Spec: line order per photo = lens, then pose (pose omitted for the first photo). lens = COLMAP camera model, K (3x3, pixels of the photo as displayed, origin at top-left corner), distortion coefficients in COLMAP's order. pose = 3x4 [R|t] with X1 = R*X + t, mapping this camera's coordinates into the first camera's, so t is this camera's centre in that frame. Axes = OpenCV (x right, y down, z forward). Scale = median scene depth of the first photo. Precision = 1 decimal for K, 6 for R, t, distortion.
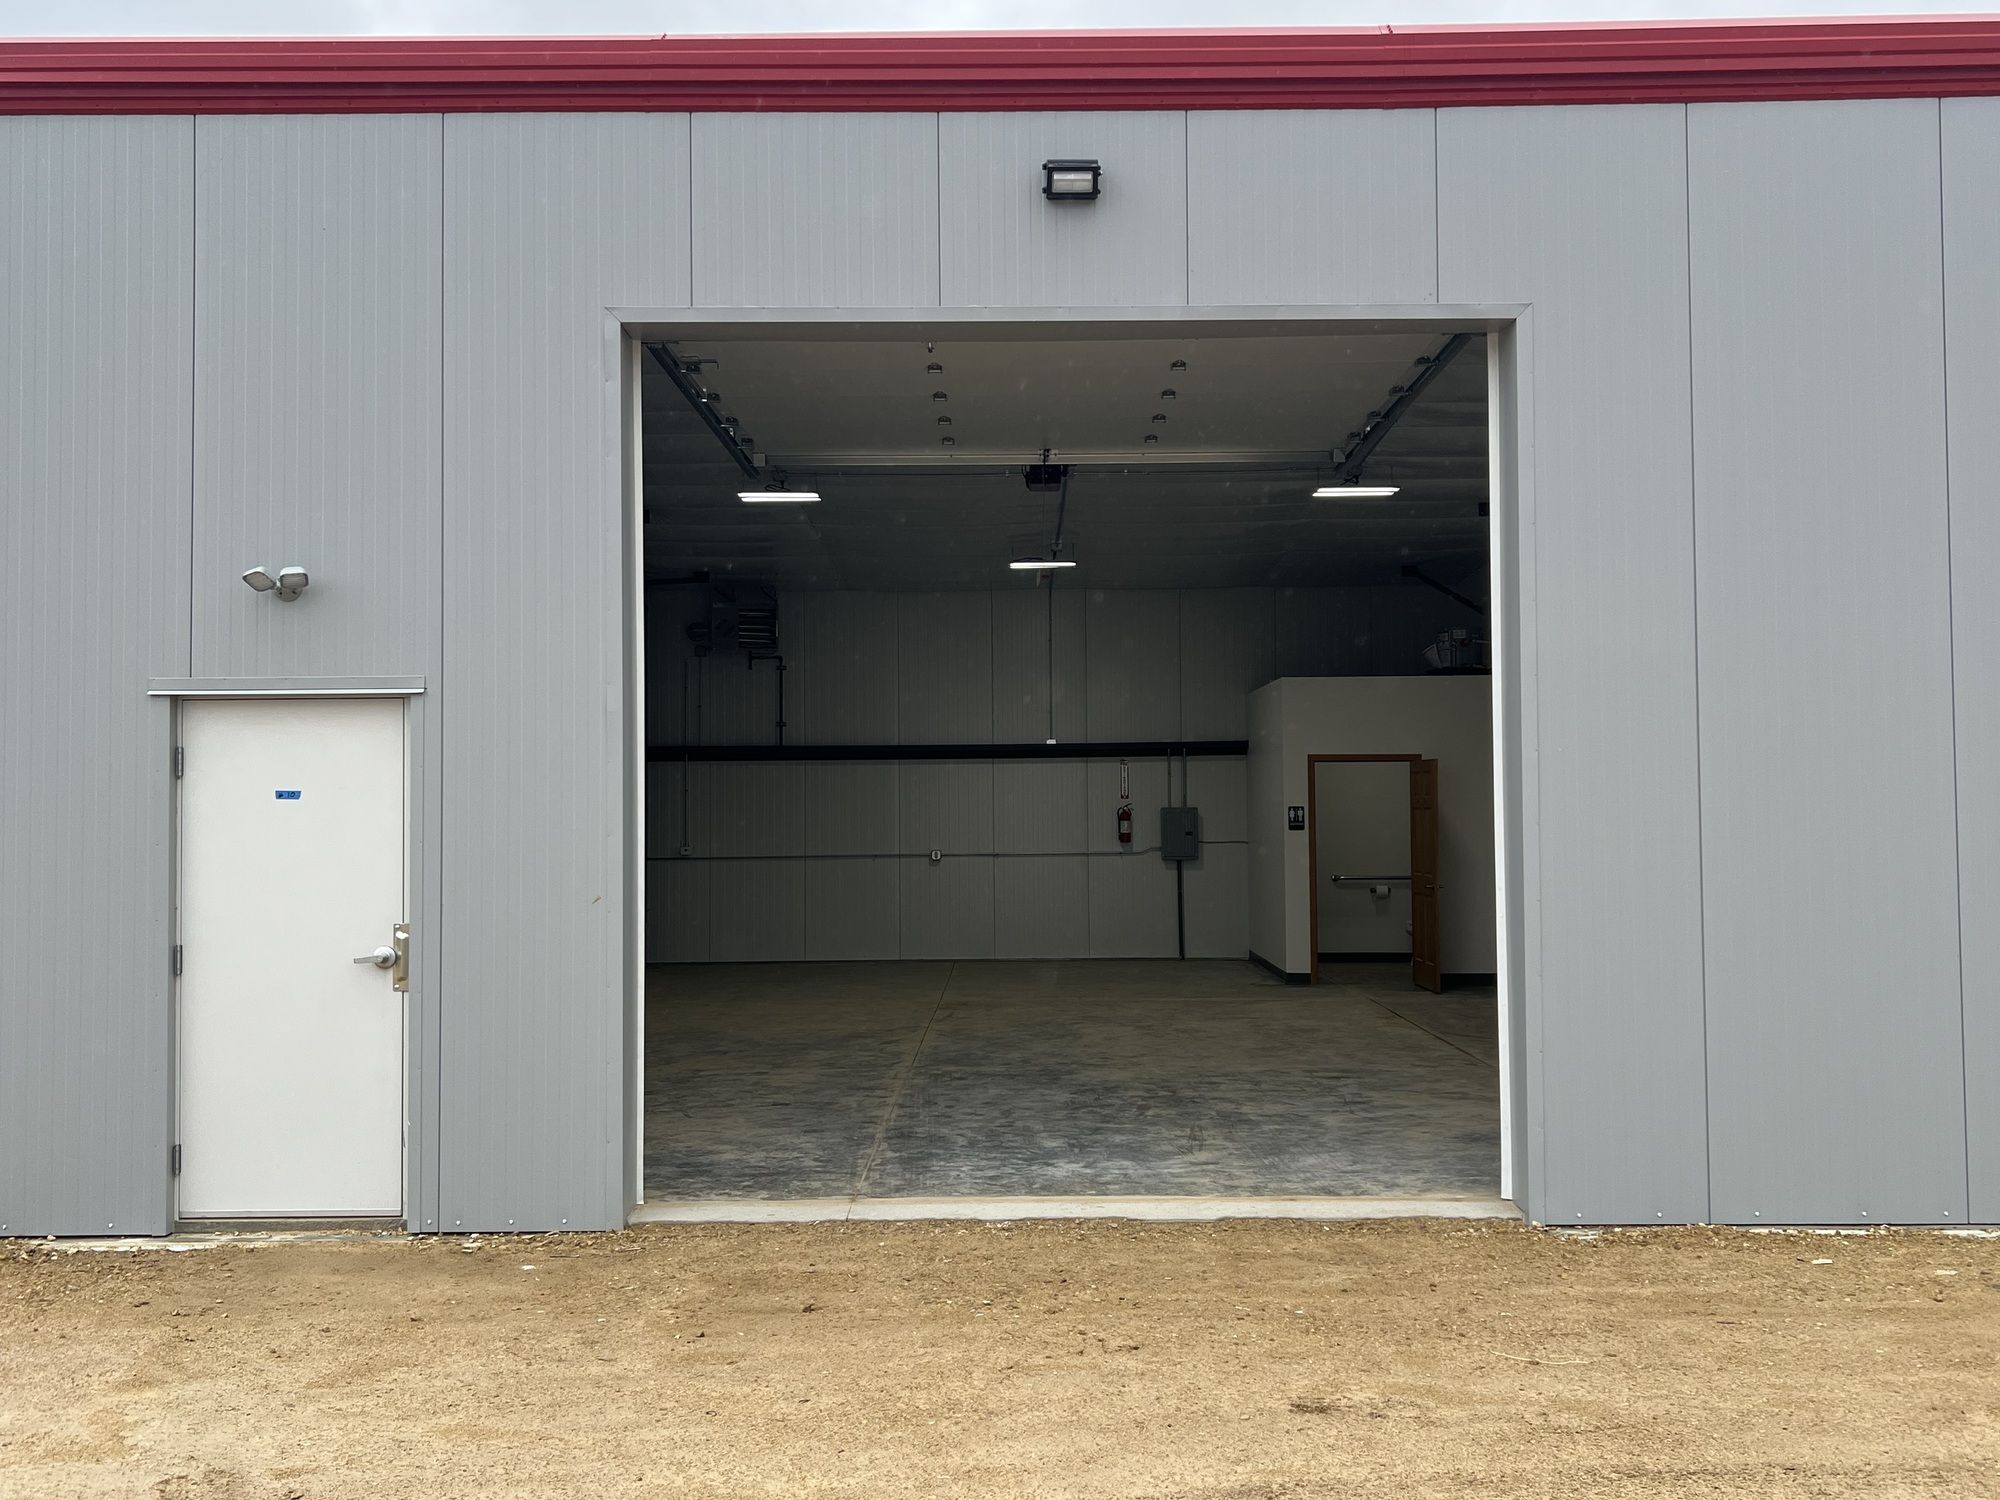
lens RADIAL K [[1844.4, 0, 993.5], [0, 1844.4, 748.2], [0, 0, 1]] dist [0.024981, 0.000000]
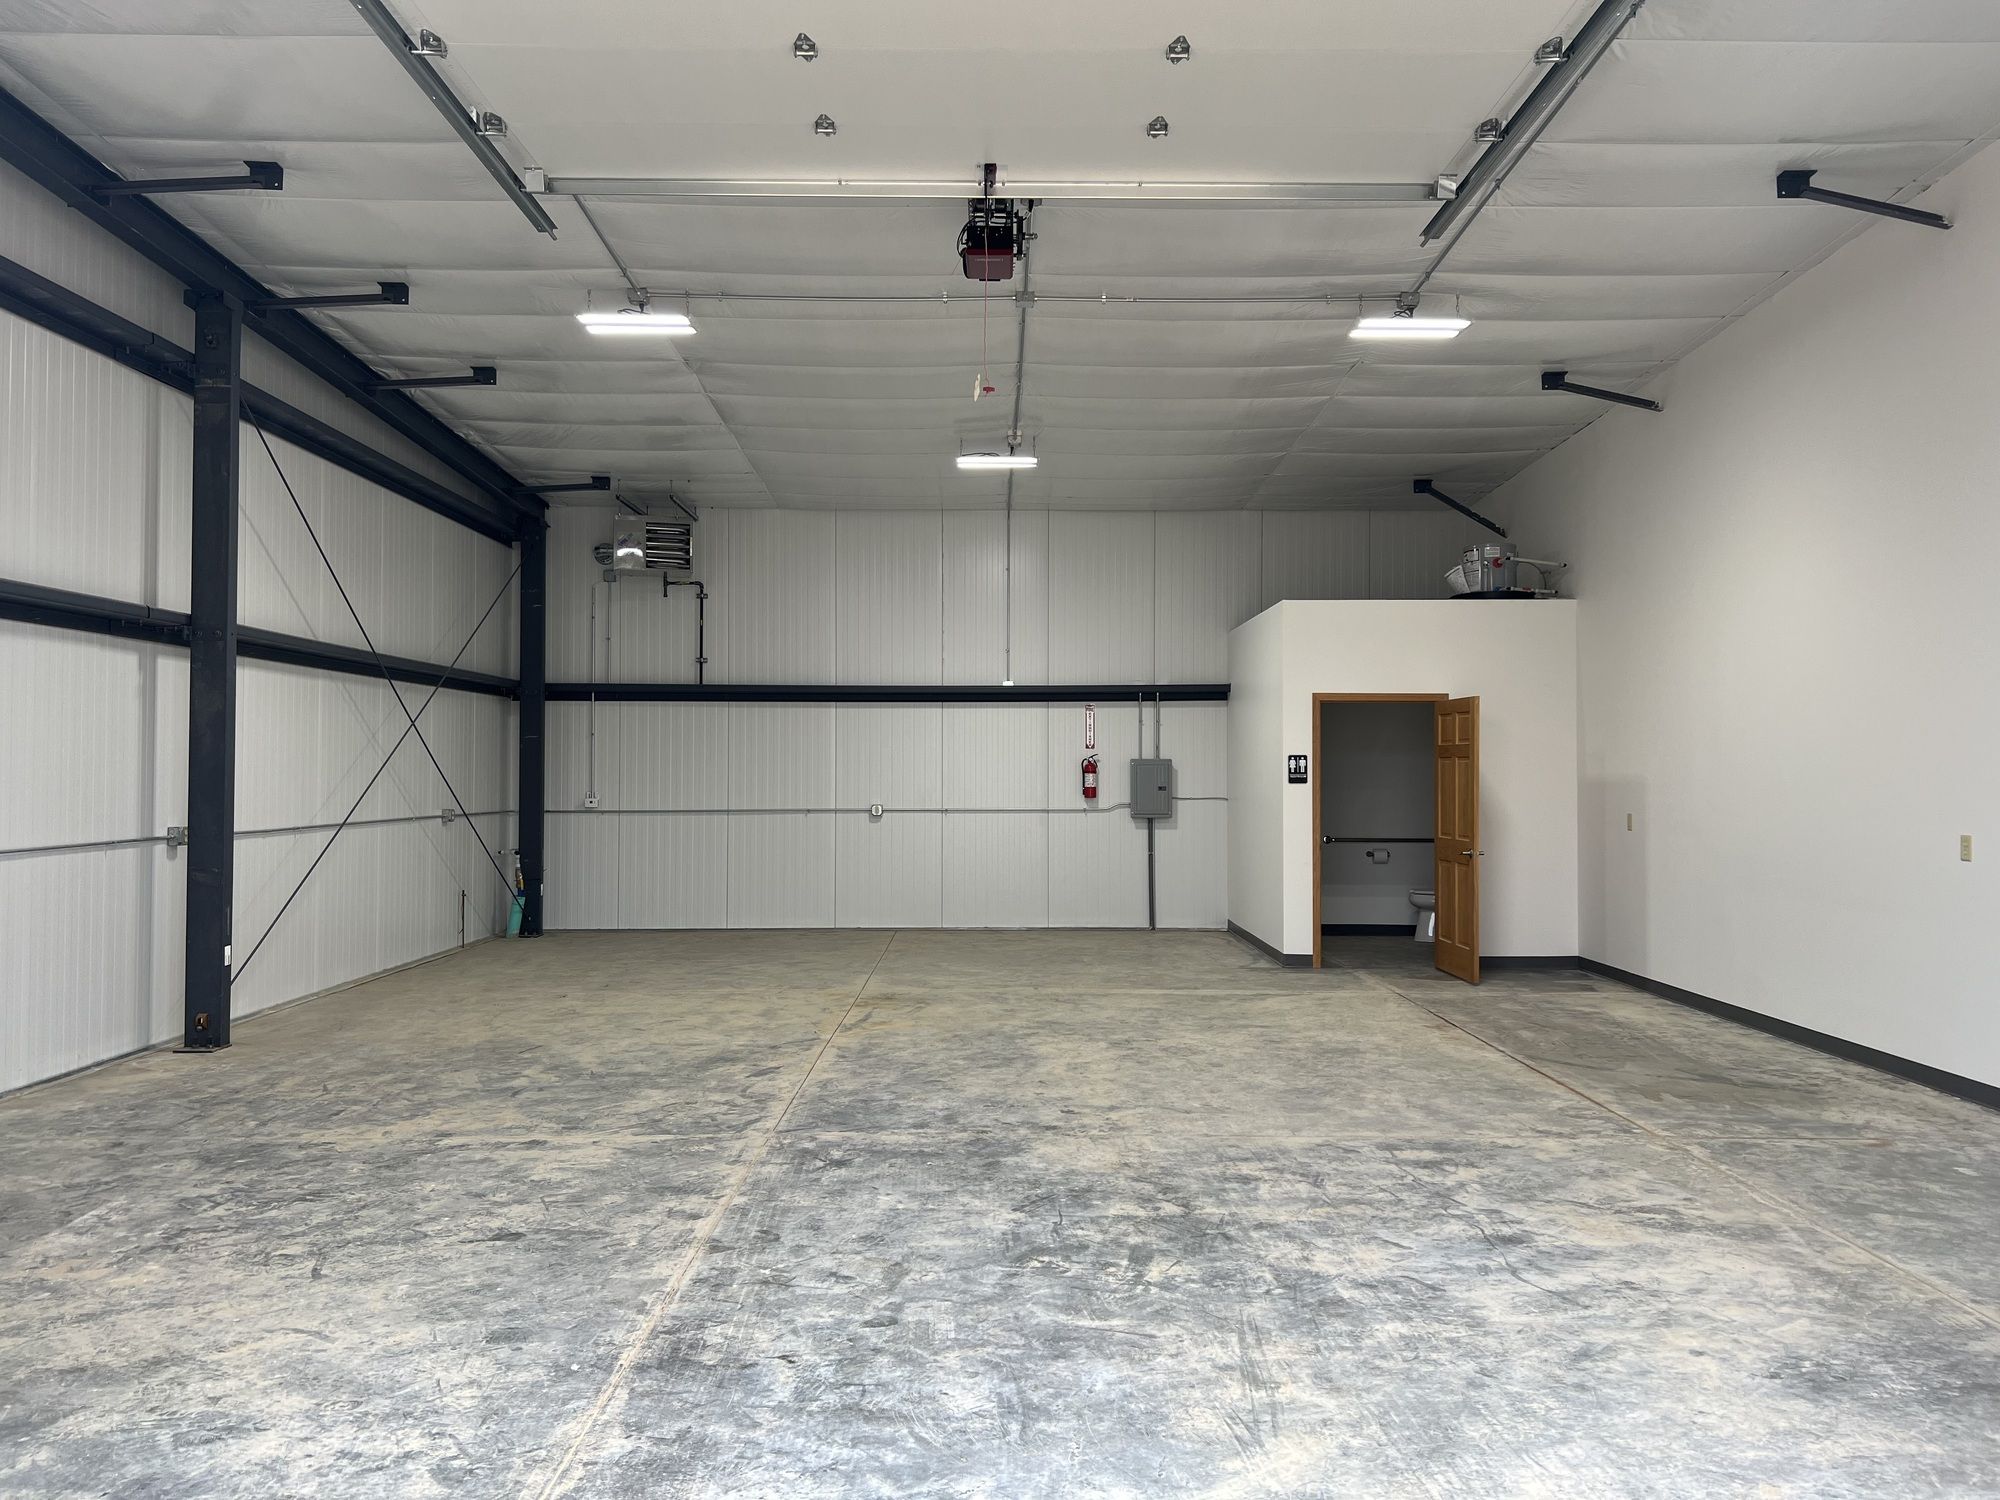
lens RADIAL K [[1502.5, 0, 1042.3], [0, 1502.5, 750.1], [0, 0, 1]] dist [0.042461, -0.041297]
pose [[0.998868, 0.010479, 0.046401, 0.029343], [-0.011213, 0.999816, 0.015584, 0.034652], [-0.046229, -0.016087, 0.998801, 0.563426]]
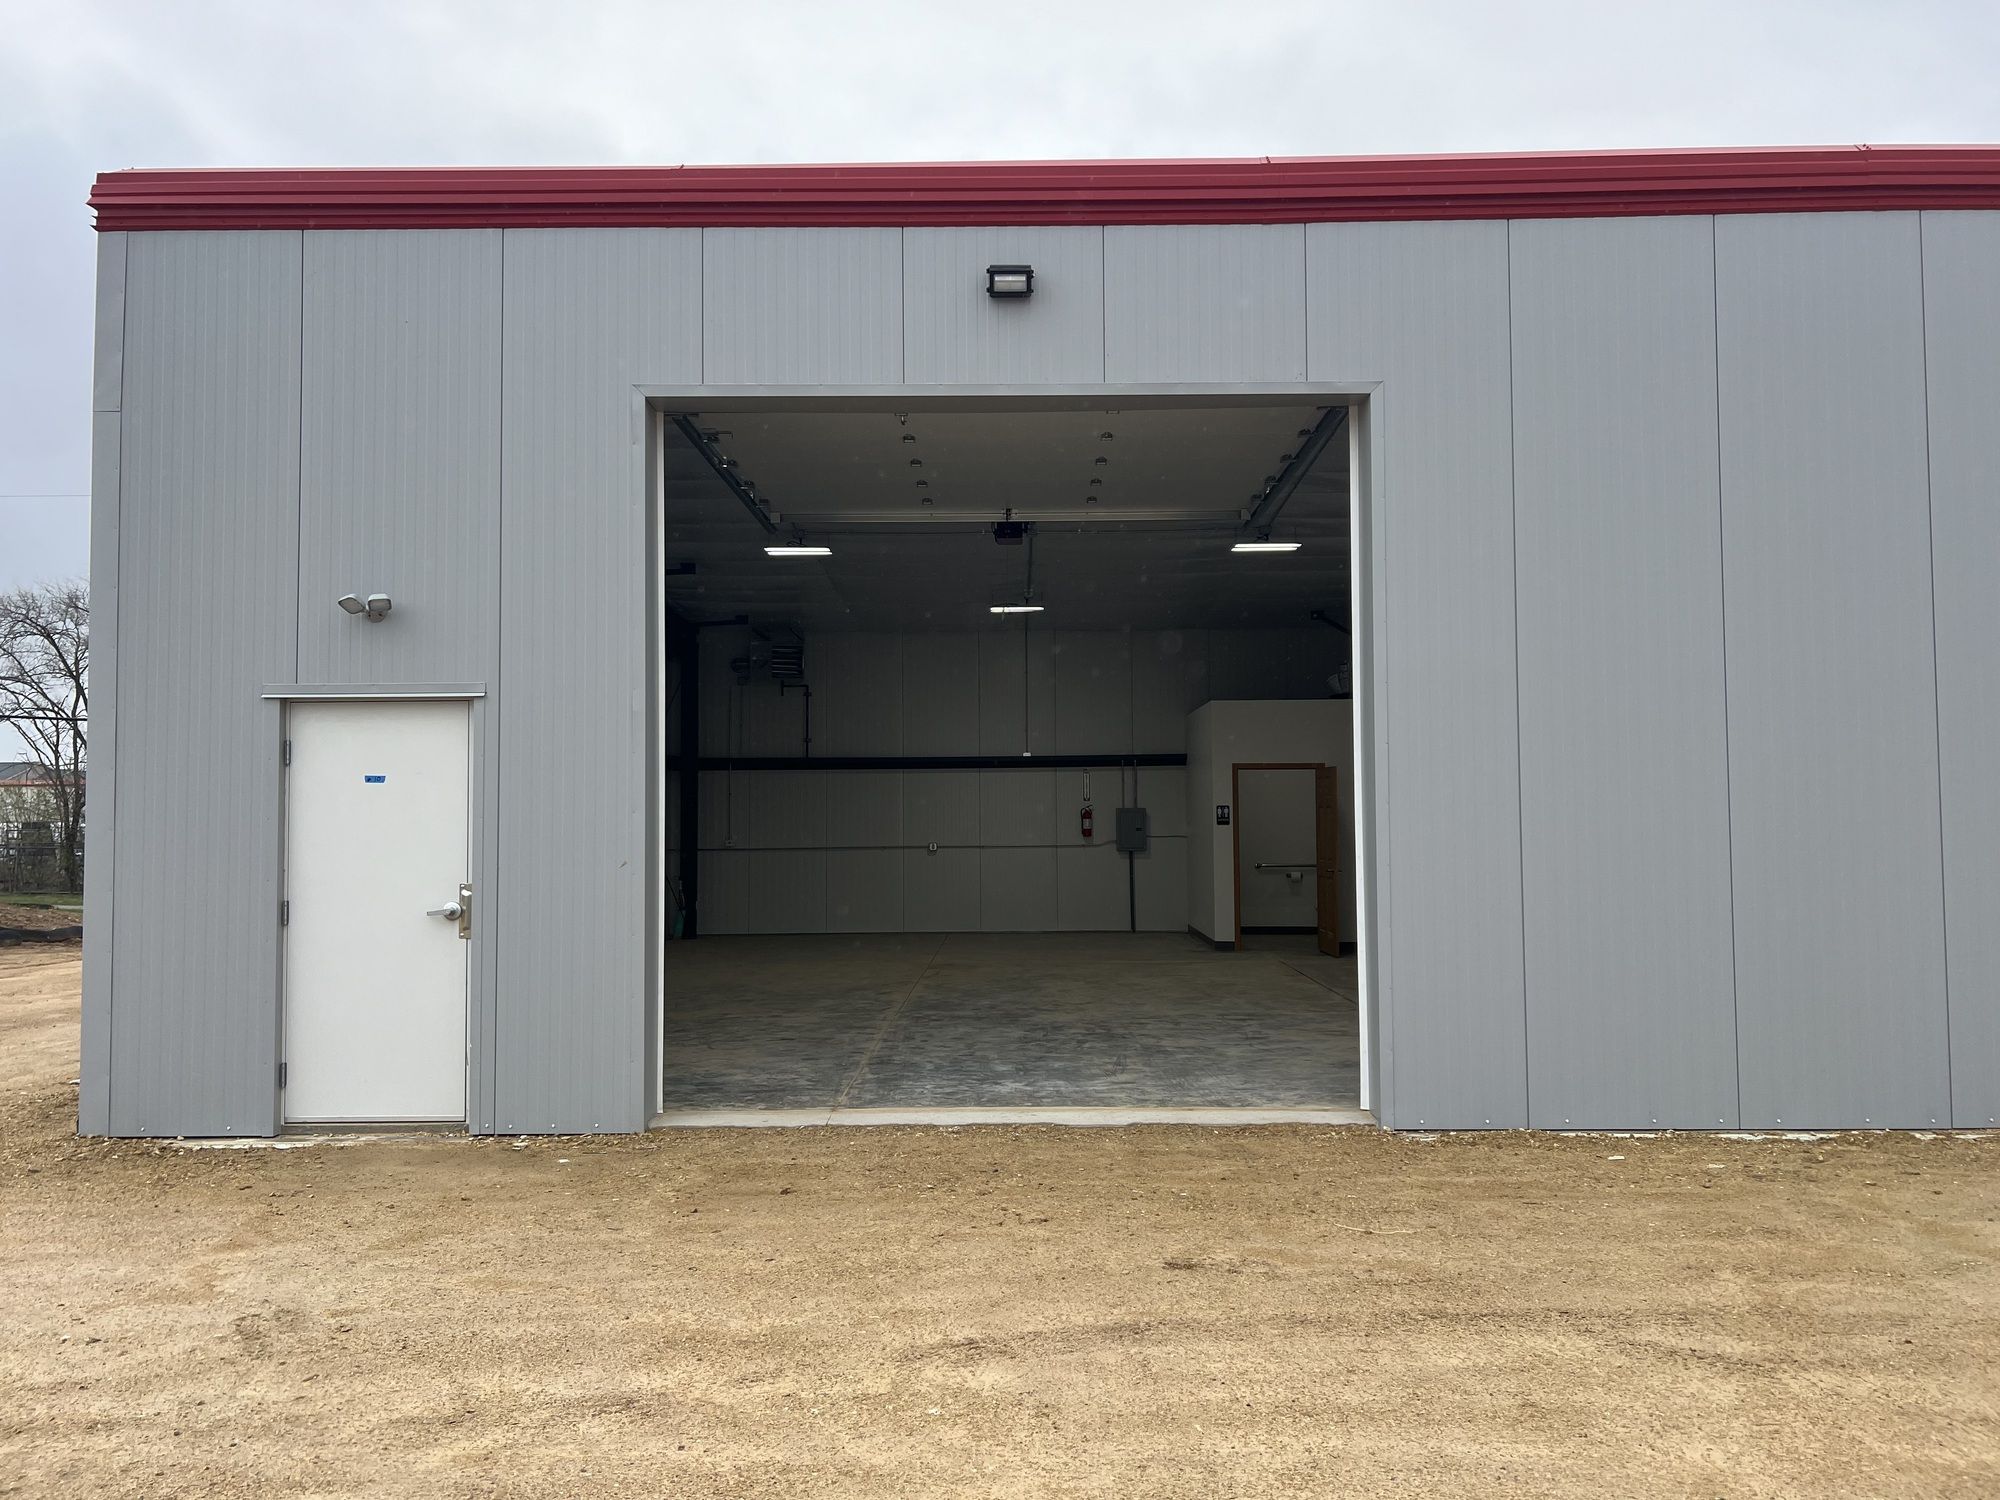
lens RADIAL K [[1502.5, 0, 993.1], [0, 1502.5, 755.1], [0, 0, 1]] dist [0.042461, -0.041297]
pose [[0.999987, 0.001168, -0.004994, 0.027842], [-0.001221, 0.999943, -0.010643, 0.015238], [0.004982, 0.010649, 0.999931, -0.003489]]
